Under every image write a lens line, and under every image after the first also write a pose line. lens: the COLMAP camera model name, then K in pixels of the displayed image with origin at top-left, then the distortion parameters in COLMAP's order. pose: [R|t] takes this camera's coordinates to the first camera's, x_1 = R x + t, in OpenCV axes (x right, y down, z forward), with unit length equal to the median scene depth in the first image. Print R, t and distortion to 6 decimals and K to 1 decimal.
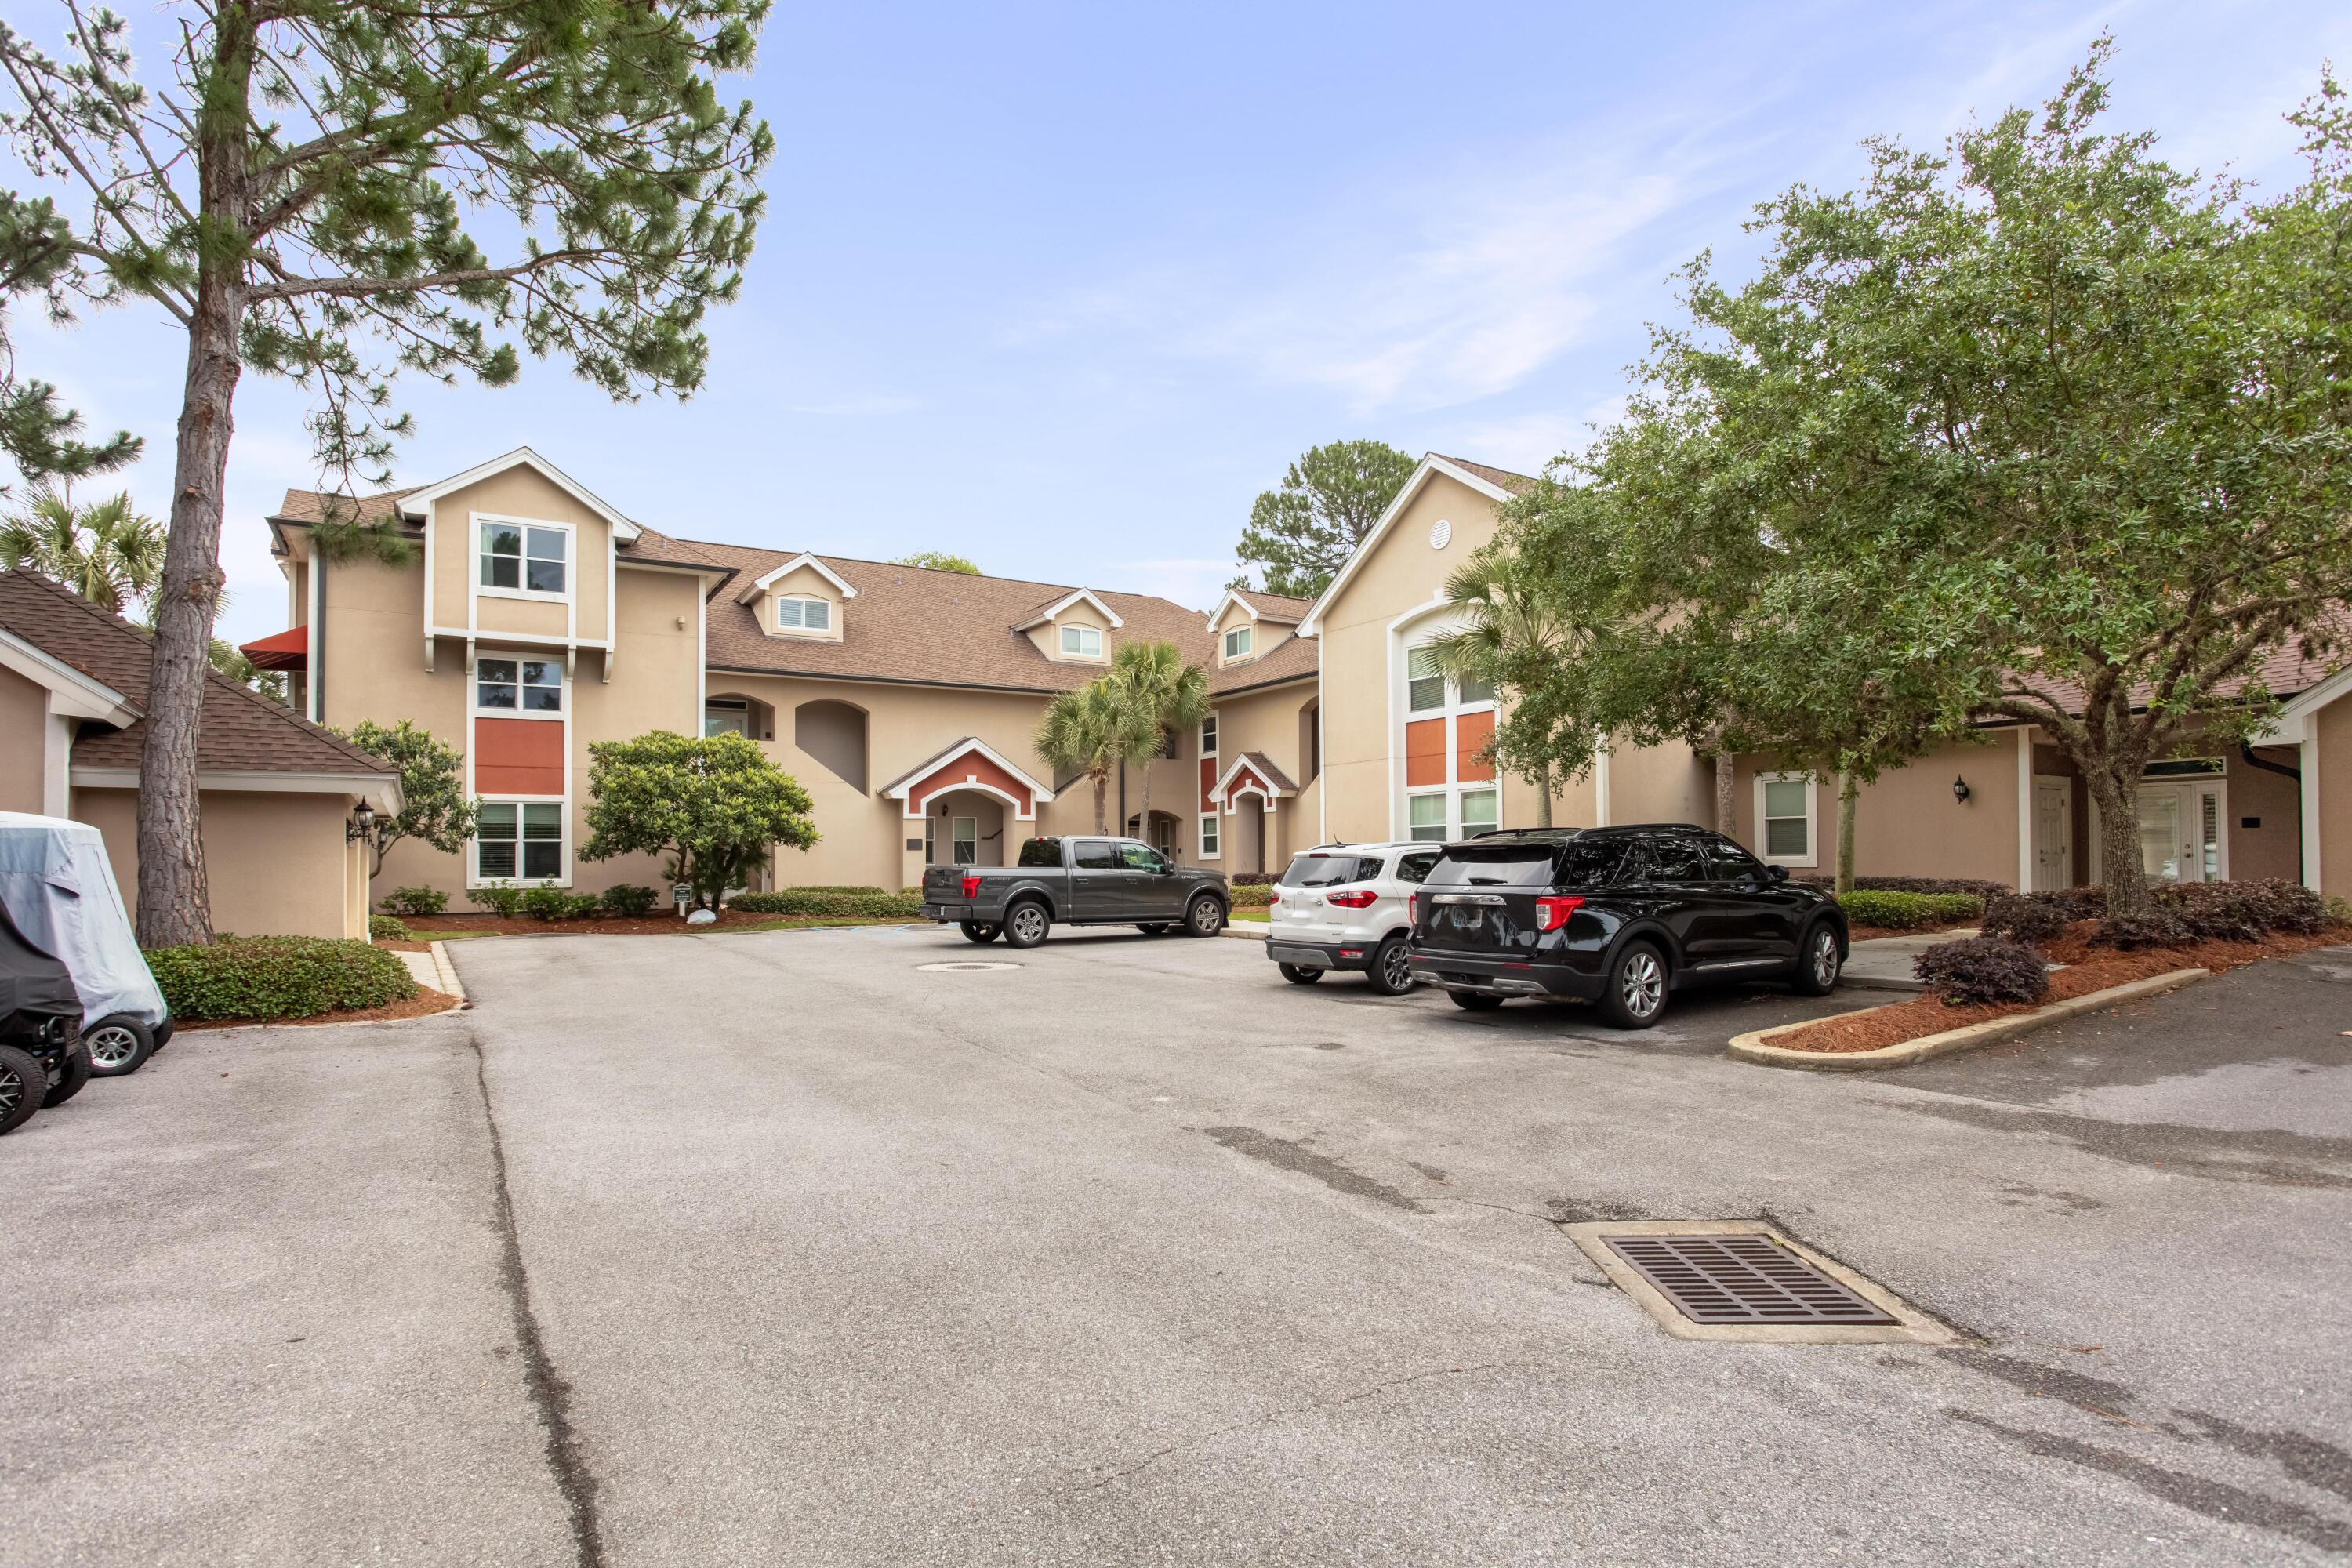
lens RADIAL K [[1205.1, 0, 1182.2], [0, 1205.1, 769.1], [0, 0, 1]] dist [-0.047194, 0.025947]
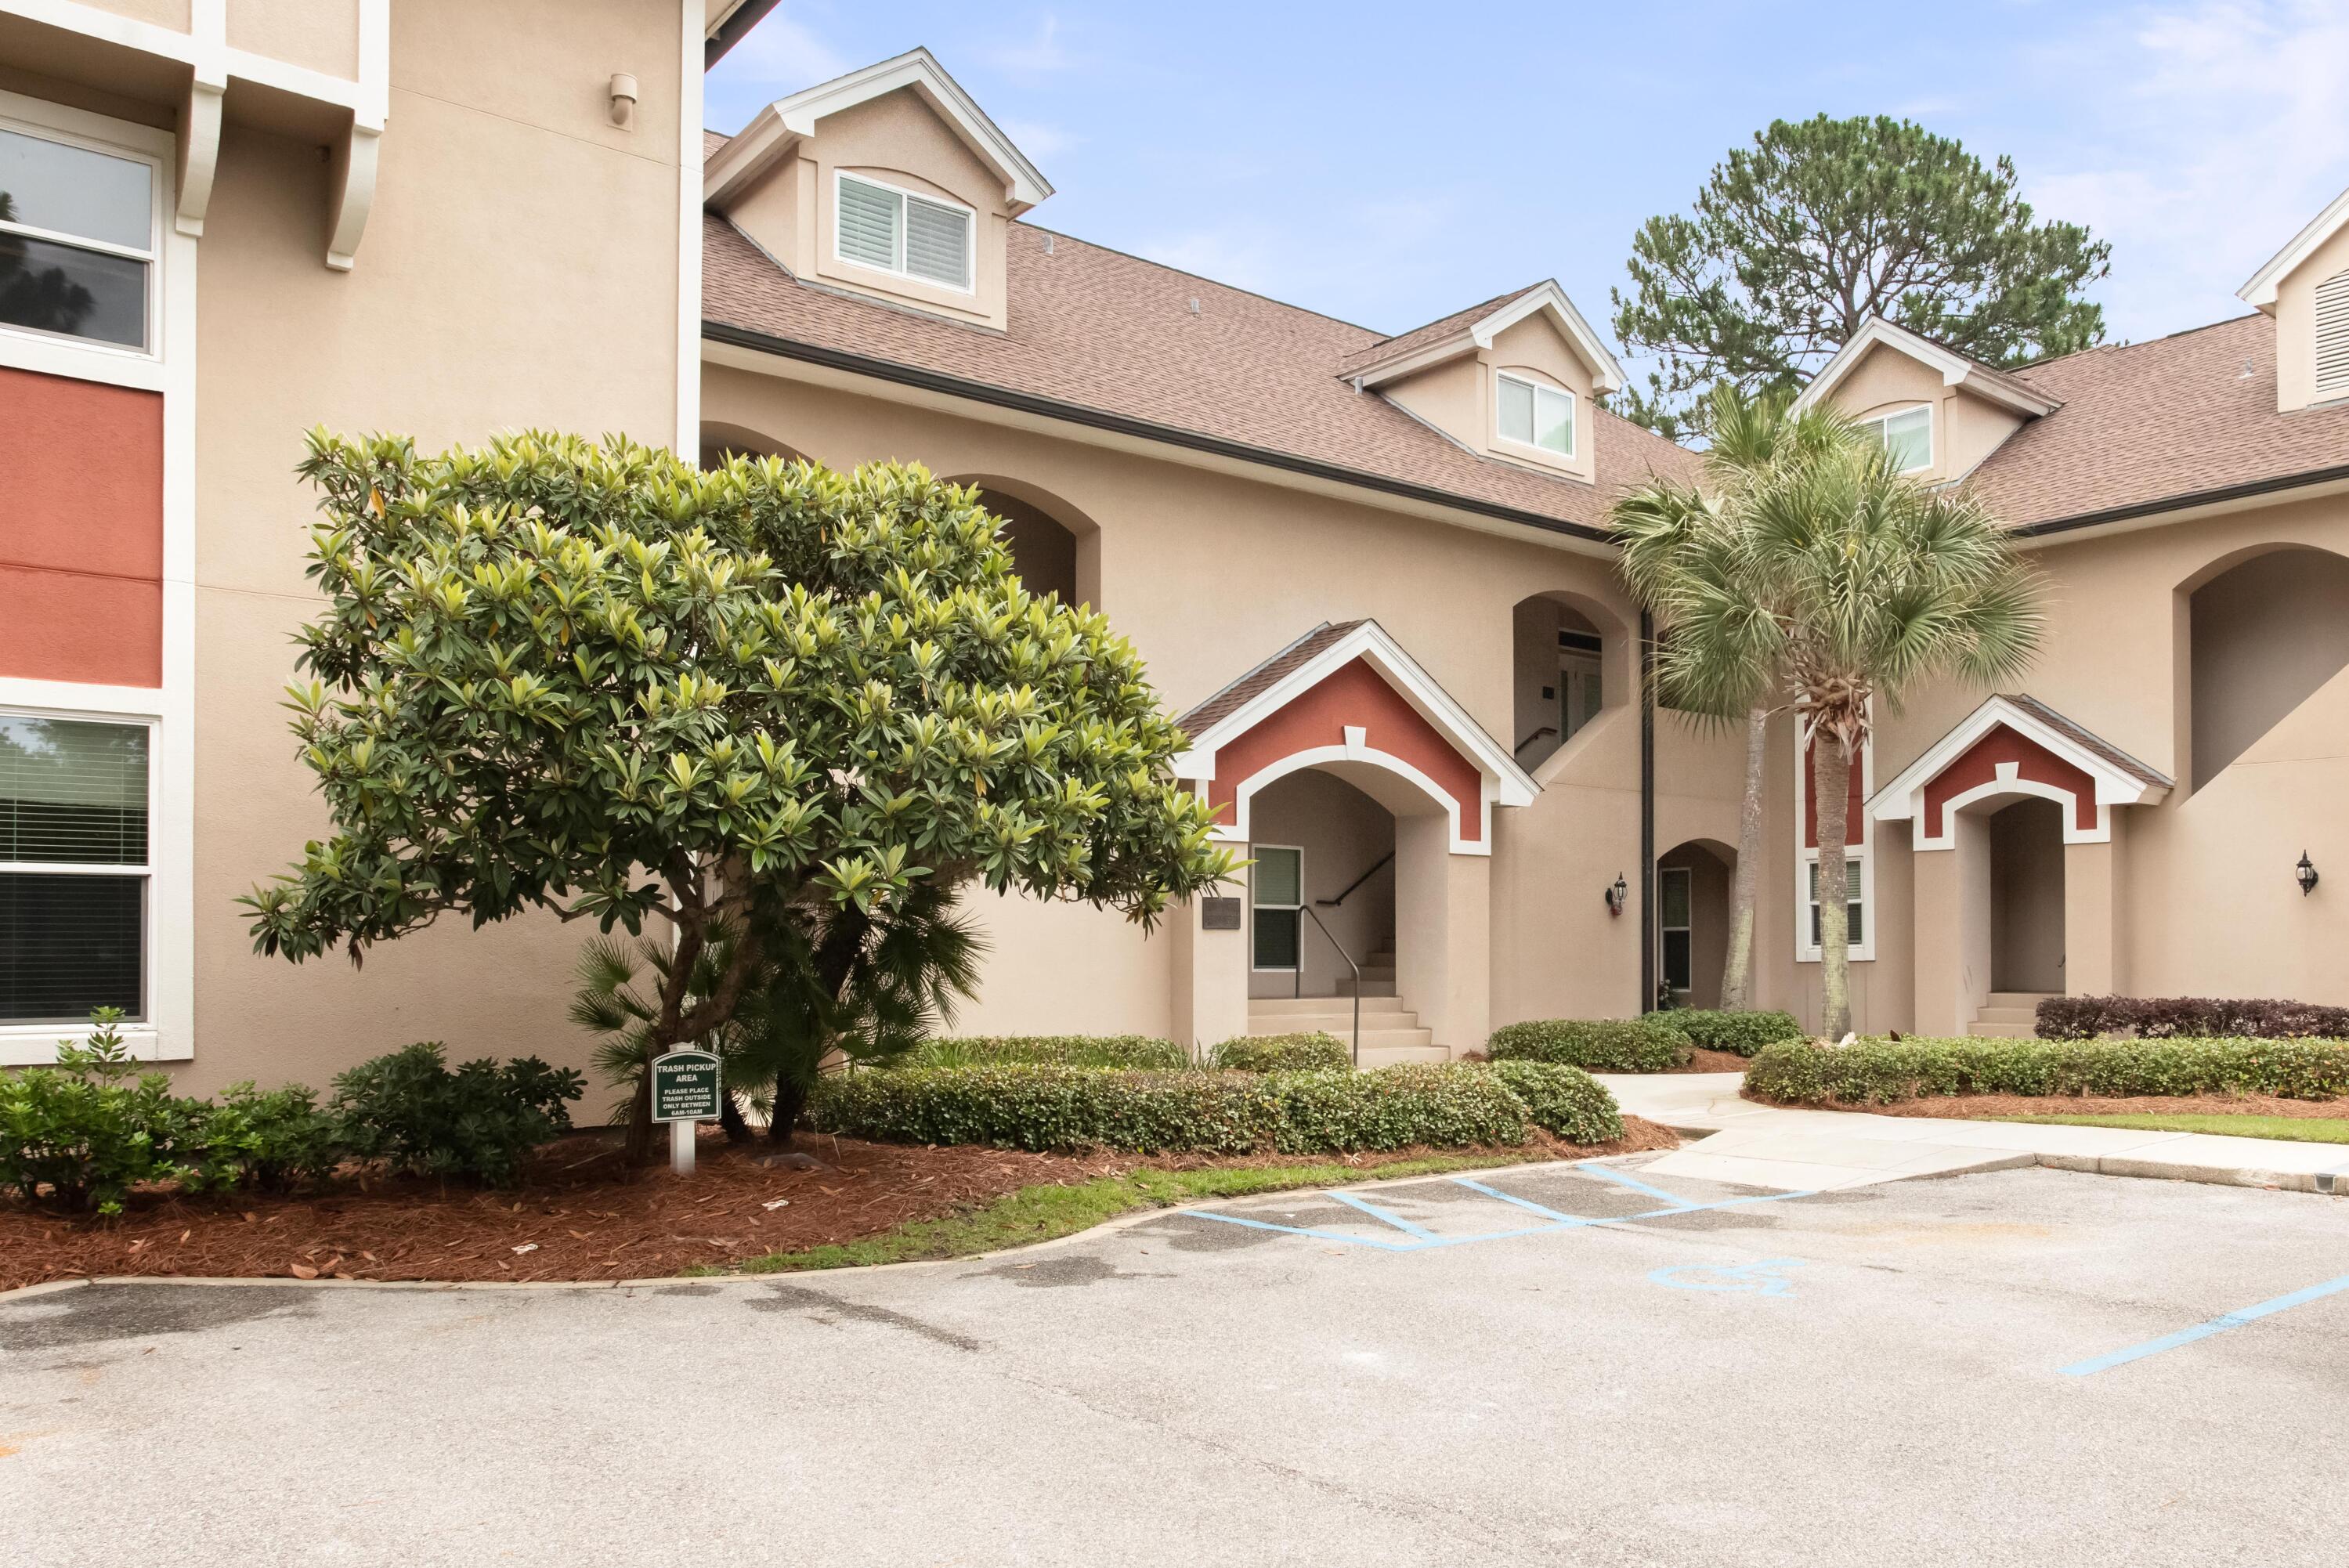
lens RADIAL K [[1573.6, 0, 1176.8], [0, 1573.6, 864.8], [0, 0, 1]] dist [-0.006334, 0.000168]
pose [[0.988871, 0.018528, 0.147617, -0.355124], [-0.020970, 0.999667, 0.015006, 0.049285], [-0.147289, -0.017934, 0.988931, 0.640475]]
